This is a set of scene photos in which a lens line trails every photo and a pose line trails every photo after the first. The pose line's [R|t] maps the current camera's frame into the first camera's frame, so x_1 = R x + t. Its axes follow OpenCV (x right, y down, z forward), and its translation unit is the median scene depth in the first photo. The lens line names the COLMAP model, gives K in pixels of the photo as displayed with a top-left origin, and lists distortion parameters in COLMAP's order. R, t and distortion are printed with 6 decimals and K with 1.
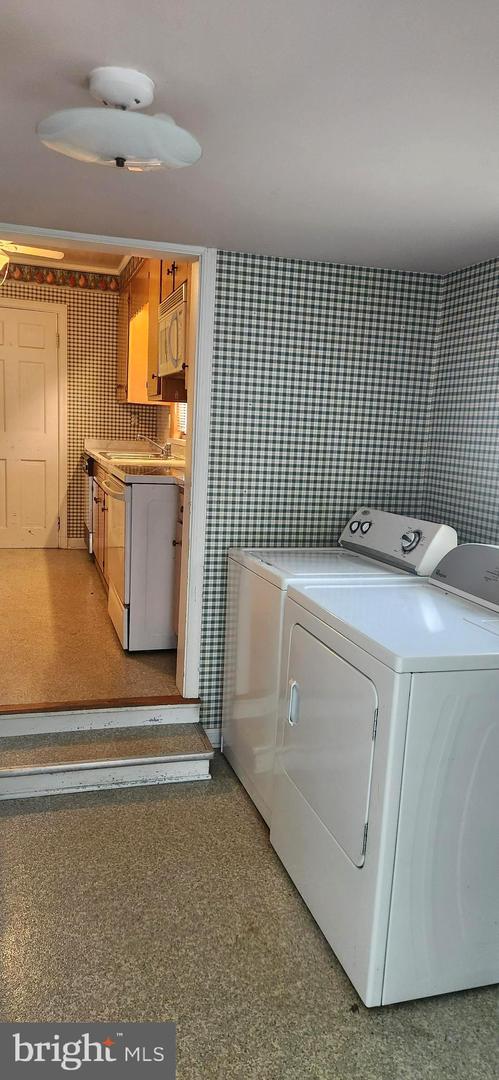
lens RADIAL K [[750.6, 0, 245.9], [0, 750.6, 548.3], [0, 0, 1]] dist [0.082524, -0.043146]
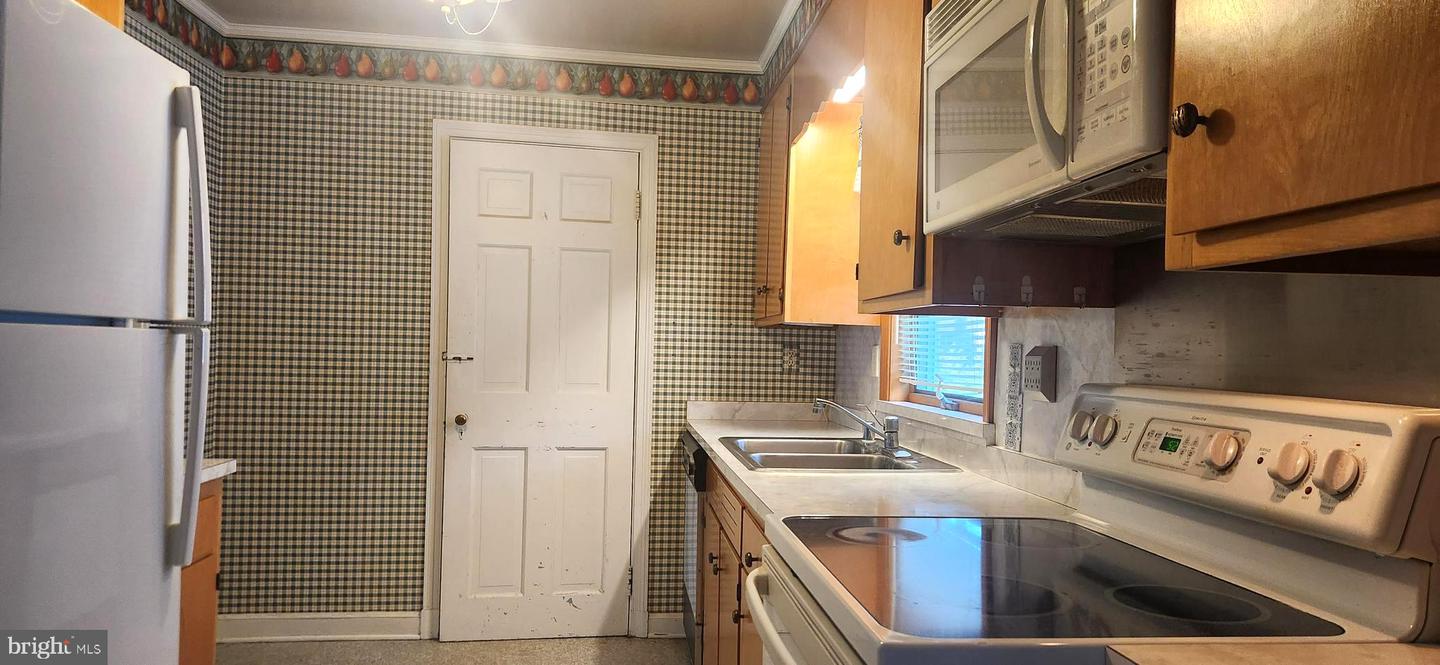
lens RADIAL K [[1000.9, 0, 726.1], [0, 1000.9, 334.3], [0, 0, 1]] dist [0.082524, -0.043146]
pose [[0.986588, -0.025405, -0.161238, -0.088826], [-0.004738, 0.982940, -0.183864, -0.072396], [0.163159, 0.182162, 0.969637, 0.393269]]
